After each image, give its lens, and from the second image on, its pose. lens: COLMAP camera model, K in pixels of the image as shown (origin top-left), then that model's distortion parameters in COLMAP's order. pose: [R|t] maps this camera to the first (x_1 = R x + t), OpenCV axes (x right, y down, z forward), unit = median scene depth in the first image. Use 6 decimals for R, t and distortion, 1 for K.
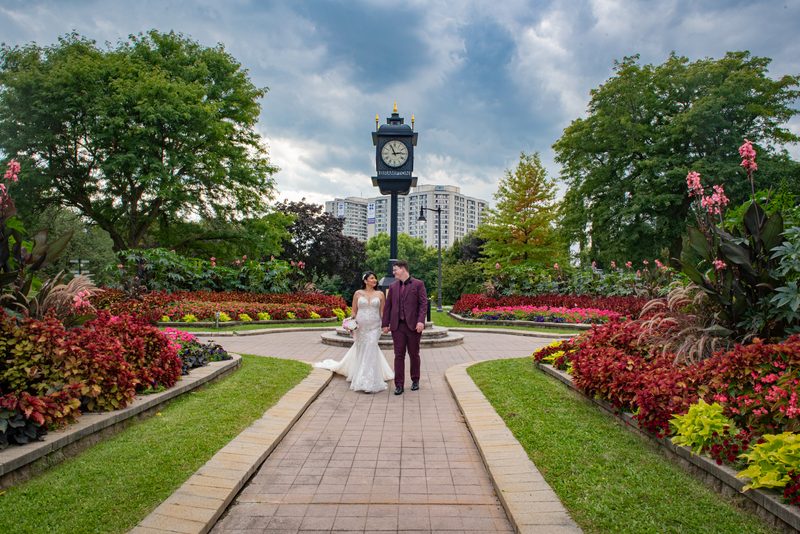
lens RADIAL K [[555.4, 0, 400.0], [0, 555.4, 267.0], [0, 0, 1]] dist [-0.059223, -0.000131]
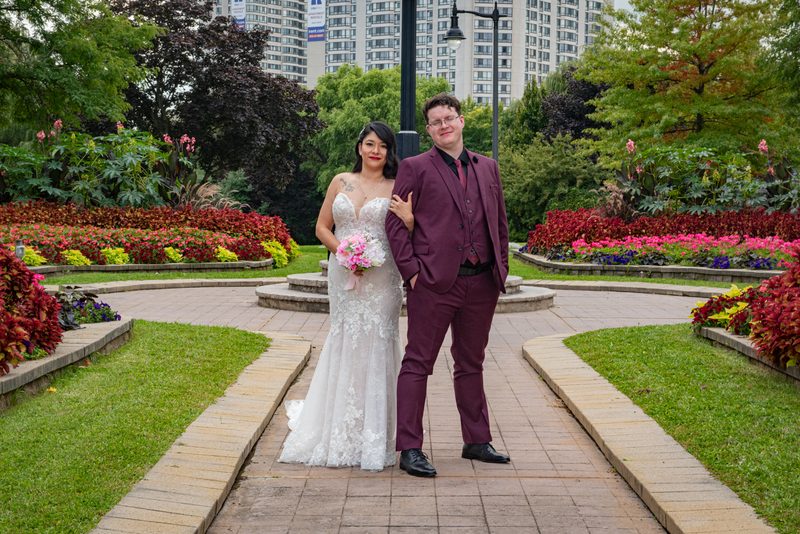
lens RADIAL K [[1499.5, 0, 400.0], [0, 1499.5, 267.0], [0, 0, 1]] dist [0.130184, 0.172789]
pose [[0.999805, 0.000912, 0.019704, -0.032522], [-0.002397, 0.997148, 0.075436, 0.004096], [-0.019579, -0.075469, 0.996956, -0.212069]]
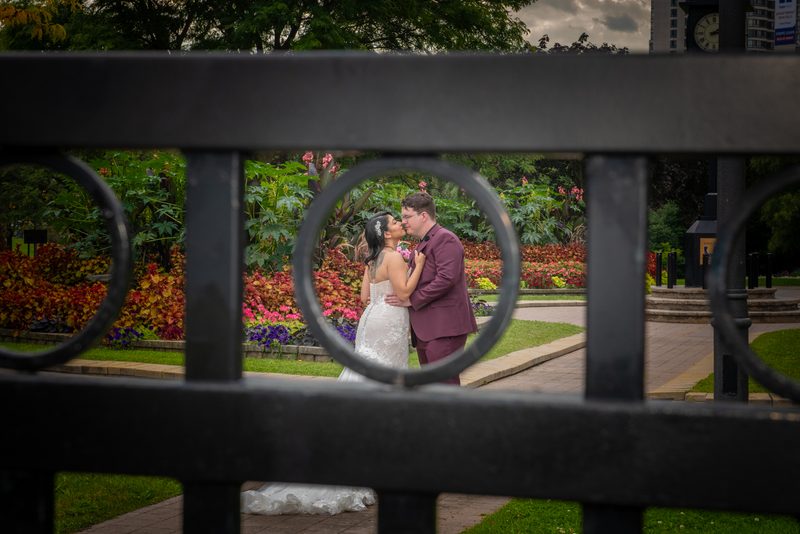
lens RADIAL K [[2520.0, 0, 400.0], [0, 2520.0, 267.0], [0, 0, 1]] dist [0.057237, 2.422993]
pose [[0.968287, 0.006406, -0.249759, 0.285765], [0.006745, 0.998636, 0.051767, -0.063515], [0.249750, -0.051810, 0.966923, -1.510358]]
